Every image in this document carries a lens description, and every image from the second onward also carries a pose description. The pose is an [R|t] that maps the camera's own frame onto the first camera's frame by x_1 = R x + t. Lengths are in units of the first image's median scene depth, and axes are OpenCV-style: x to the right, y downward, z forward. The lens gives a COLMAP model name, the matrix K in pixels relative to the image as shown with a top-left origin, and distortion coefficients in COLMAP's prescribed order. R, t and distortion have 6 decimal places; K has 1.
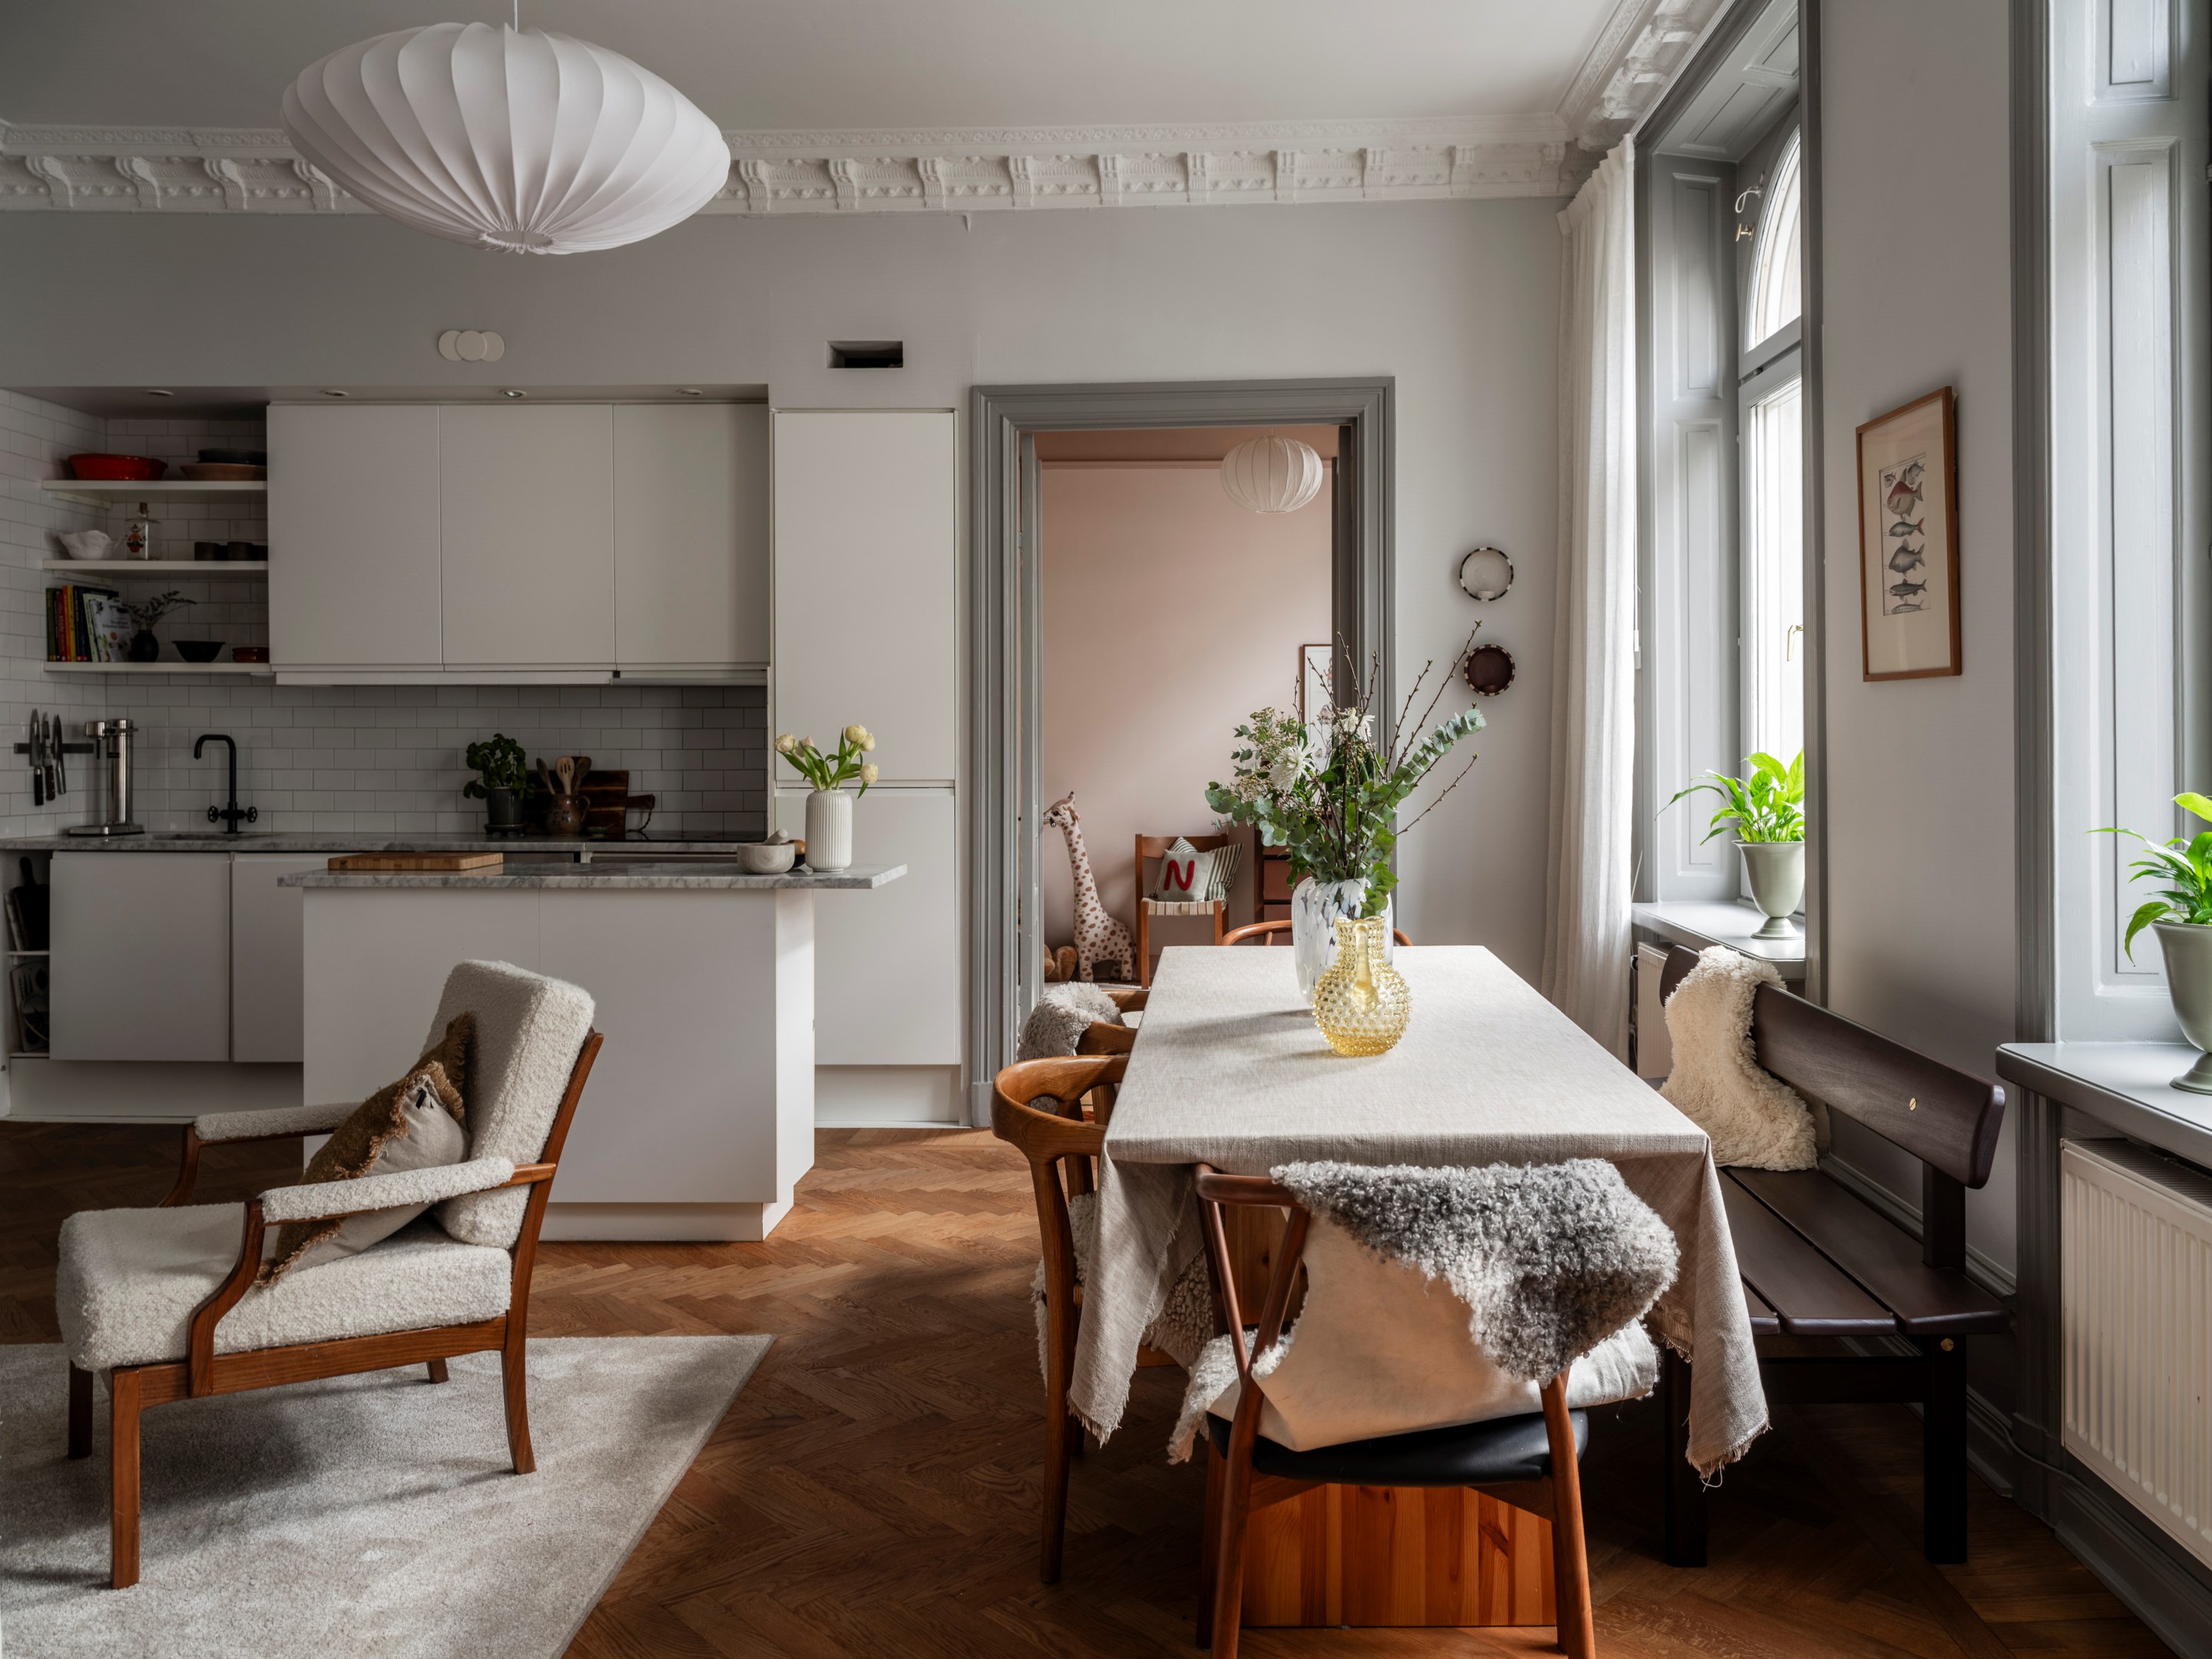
lens RADIAL K [[1729.1, 0, 1157.5], [0, 1729.1, 740.9], [0, 0, 1]] dist [-0.001498, 0.000871]
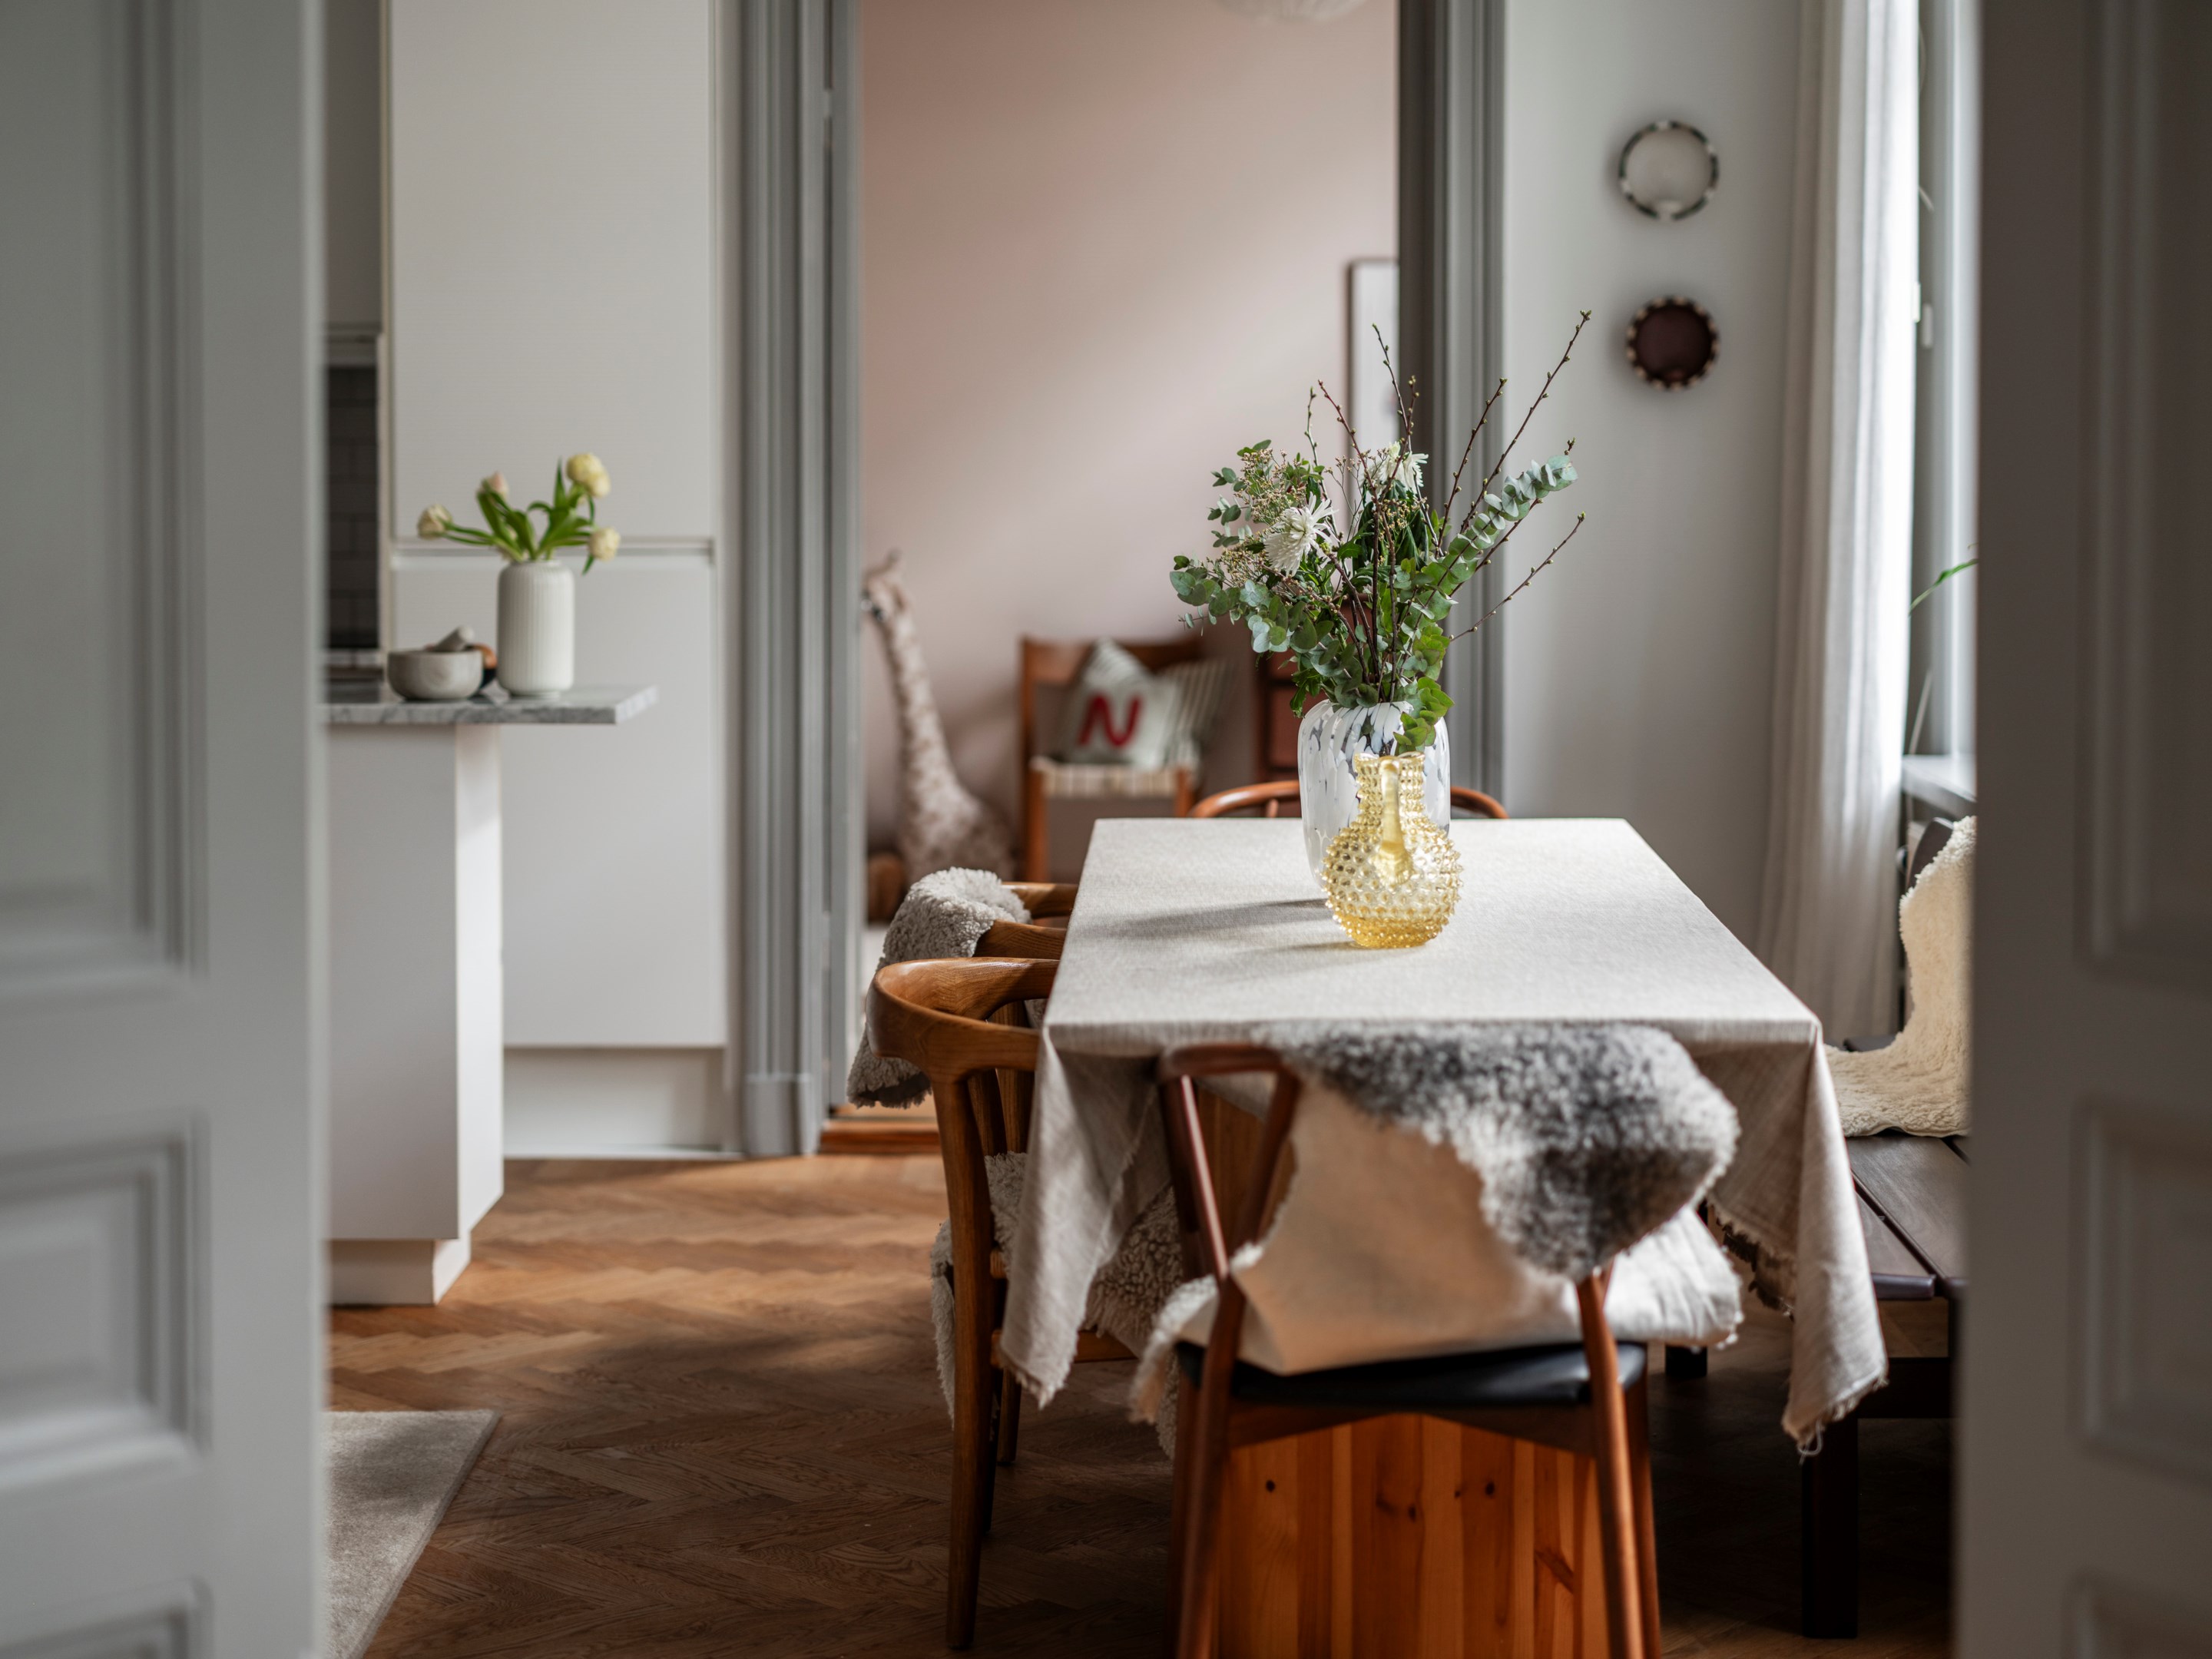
lens RADIAL K [[4156.7, 0, 1006.7], [0, 4156.7, 512.0], [0, 0, 1]] dist [0.039640, 0.331674]
pose [[0.999980, 0.001591, -0.006146, -0.018526], [-0.001445, 0.999721, 0.023556, -0.023121], [0.006182, -0.023547, 0.999704, -0.445219]]
